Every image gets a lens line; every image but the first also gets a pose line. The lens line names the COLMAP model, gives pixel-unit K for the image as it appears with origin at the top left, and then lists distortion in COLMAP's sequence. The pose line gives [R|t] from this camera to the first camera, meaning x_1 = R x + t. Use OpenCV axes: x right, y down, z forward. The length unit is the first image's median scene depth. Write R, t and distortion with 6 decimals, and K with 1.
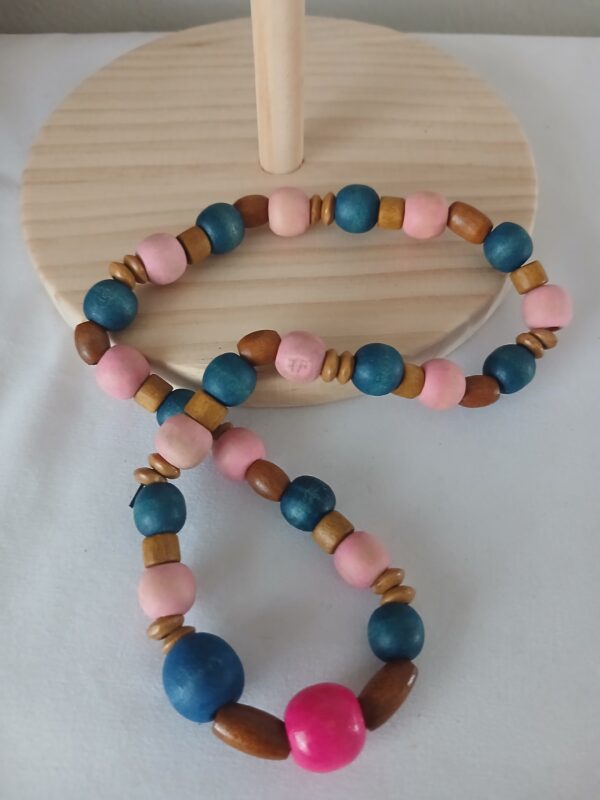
lens RADIAL K [[774.0, 0, 296.1], [0, 774.0, 367.3], [0, 0, 1]] dist [0.128186, -0.465954]
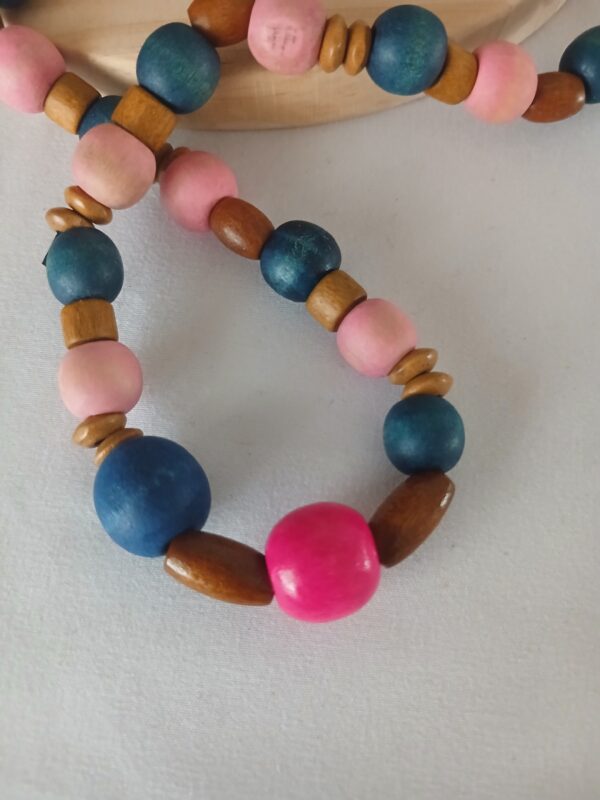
lens RADIAL K [[774.0, 0, 296.1], [0, 774.0, 367.3], [0, 0, 1]] dist [0.128186, -0.465954]
pose [[0.999936, -0.003762, -0.010677, 0.019468], [0.006041, 0.974982, 0.222203, 0.118860], [0.009574, -0.222254, 0.974942, 0.316542]]
